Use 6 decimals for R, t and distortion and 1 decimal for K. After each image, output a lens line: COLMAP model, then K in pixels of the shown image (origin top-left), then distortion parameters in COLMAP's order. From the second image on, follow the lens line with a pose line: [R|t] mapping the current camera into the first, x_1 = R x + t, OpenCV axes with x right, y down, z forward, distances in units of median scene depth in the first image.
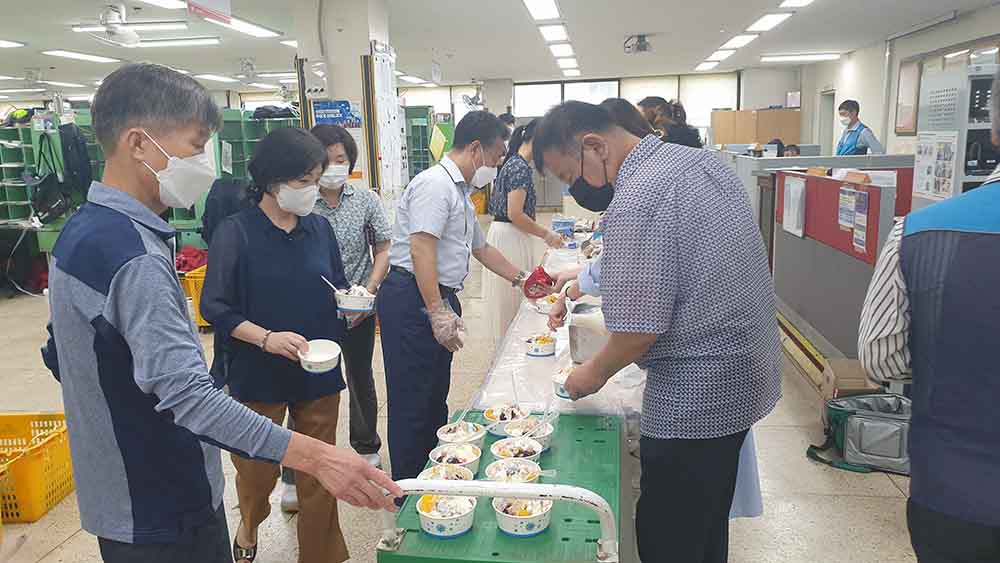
lens RADIAL K [[785.7, 0, 491.9], [0, 785.7, 284.4], [0, 0, 1]] dist [0.019277, -0.008172]
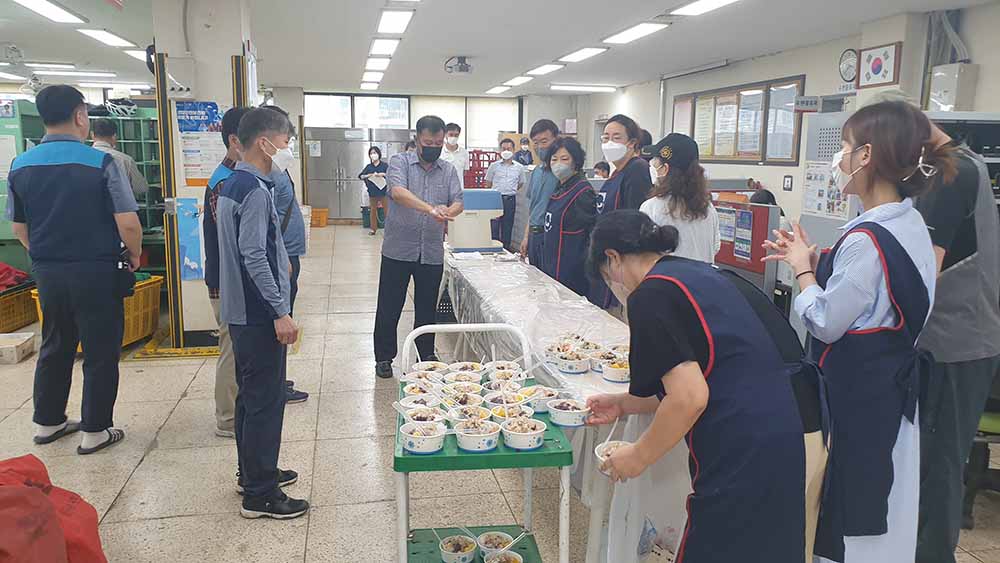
lens RADIAL K [[785.7, 0, 503.7], [0, 785.7, 279.9], [0, 0, 1]] dist [0.019277, -0.008172]
pose [[0.941671, -0.012704, 0.336295, -0.138053], [0.020850, 0.999570, -0.020624, 0.000839], [-0.335889, 0.026433, 0.941531, 0.015011]]
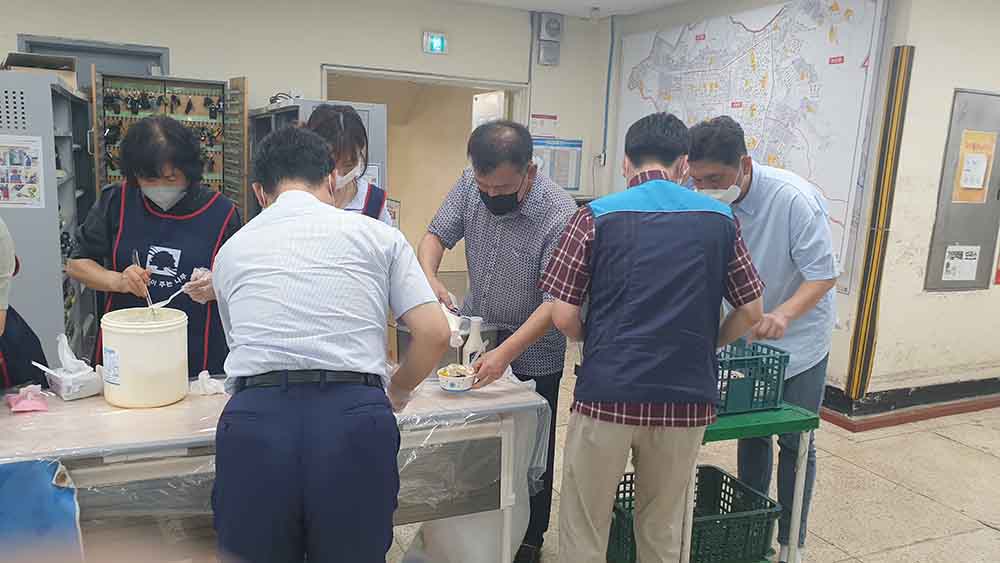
lens RADIAL K [[785.7, 0, 498.2], [0, 785.7, 302.4], [0, 0, 1]] dist [0.019277, -0.008172]
pose [[-0.539378, -0.148371, 0.828889, -0.238862], [0.122830, 0.959963, 0.251761, -0.070862], [-0.833057, 0.237607, -0.499558, 0.439228]]
